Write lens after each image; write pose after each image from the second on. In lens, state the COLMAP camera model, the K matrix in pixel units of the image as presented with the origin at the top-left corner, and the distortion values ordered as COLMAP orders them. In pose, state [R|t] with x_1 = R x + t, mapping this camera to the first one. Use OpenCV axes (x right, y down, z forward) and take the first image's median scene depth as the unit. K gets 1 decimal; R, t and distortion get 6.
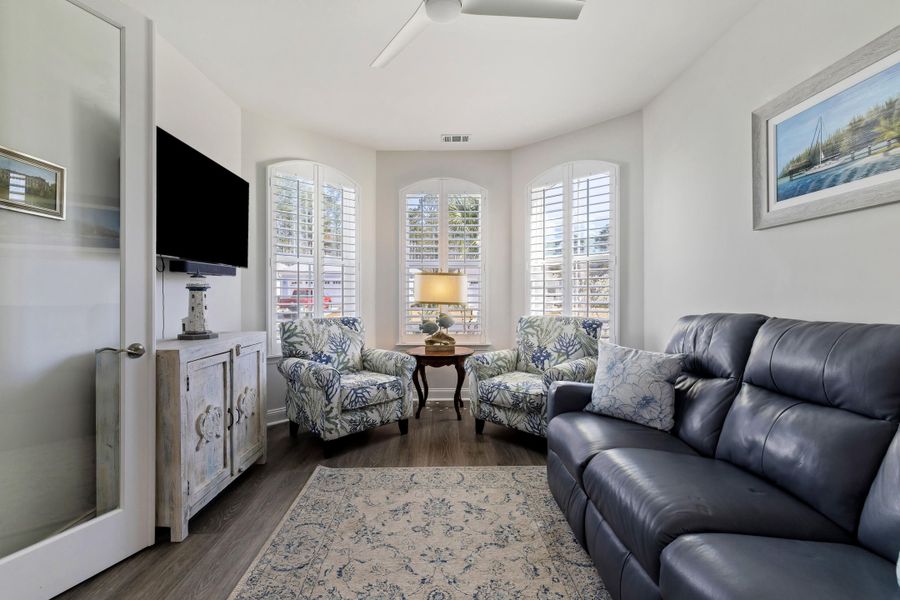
lens RADIAL K [[396.8, 0, 447.7], [0, 396.8, 297.9], [0, 0, 1]] dist [-0.002231, 0.002701]
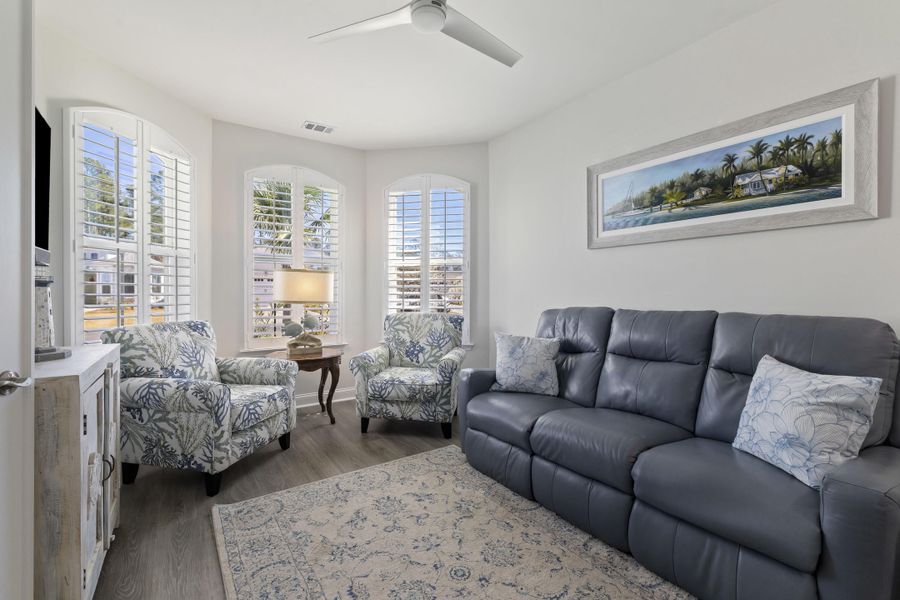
lens RADIAL K [[396.8, 0, 449.0], [0, 396.8, 296.4], [0, 0, 1]] dist [-0.002231, 0.002701]
pose [[0.832983, -0.002306, 0.553293, -0.447334], [0.002483, 0.999997, 0.000430, -0.000553], [-0.553292, 0.001015, 0.832987, 0.079312]]
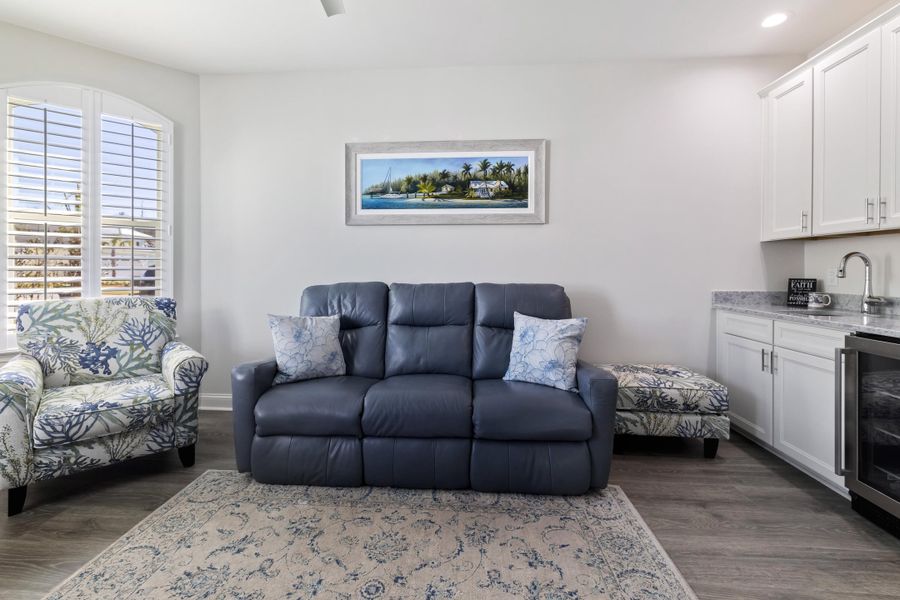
lens RADIAL K [[396.8, 0, 444.1], [0, 396.8, 276.2], [0, 0, 1]] dist [-0.002231, 0.002701]
pose [[0.087937, -0.013358, 0.996036, -0.647576], [0.006064, 0.999899, 0.012874, 0.000306], [-0.996108, 0.004908, 0.088009, 0.516465]]
